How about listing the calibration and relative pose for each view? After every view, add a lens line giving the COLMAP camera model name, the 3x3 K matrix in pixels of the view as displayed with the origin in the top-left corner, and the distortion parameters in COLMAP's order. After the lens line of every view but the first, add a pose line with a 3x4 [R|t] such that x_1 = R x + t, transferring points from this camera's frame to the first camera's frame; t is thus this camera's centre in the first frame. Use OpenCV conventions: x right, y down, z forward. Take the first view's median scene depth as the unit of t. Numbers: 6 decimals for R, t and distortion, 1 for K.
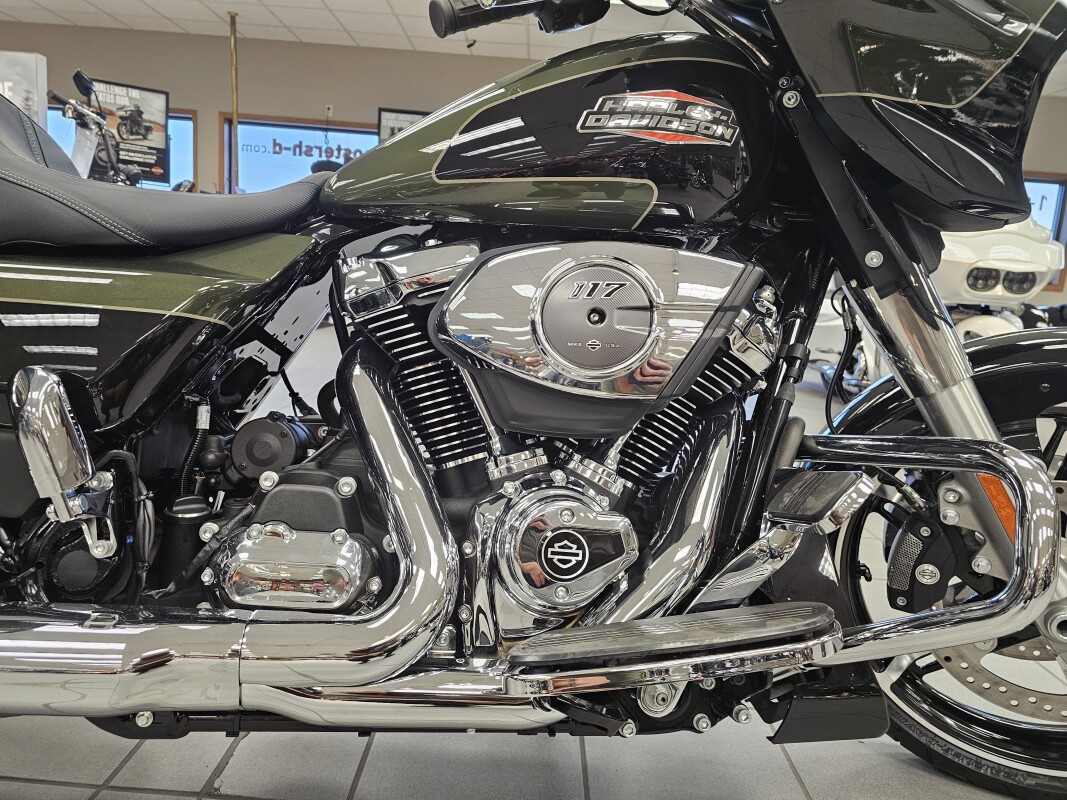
lens RADIAL K [[724.6, 0, 528.9], [0, 724.6, 397.7], [0, 0, 1]] dist [0.021926, -0.024946]
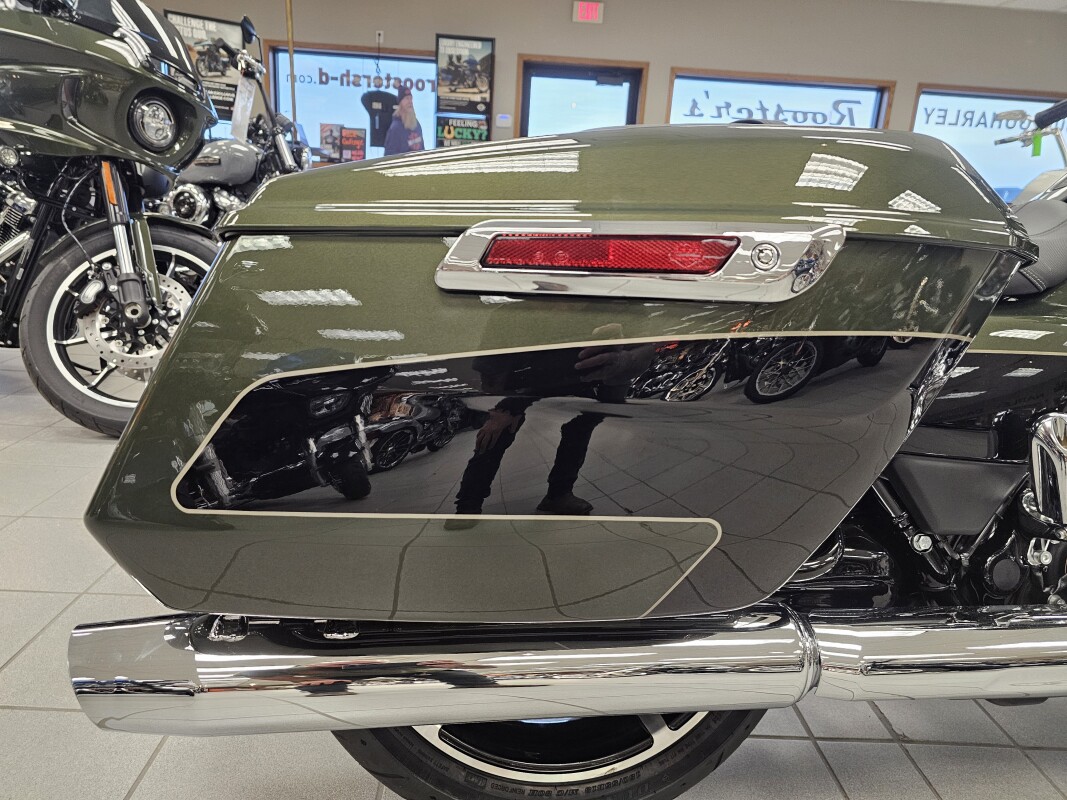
lens RADIAL K [[724.6, 0, 522.8], [0, 724.6, 400.8], [0, 0, 1]] dist [0.021926, -0.024946]
pose [[0.999047, -0.028143, 0.033354, -0.174119], [0.024397, 0.993868, 0.107849, -0.023010], [-0.036184, -0.106932, 0.993608, -0.012953]]
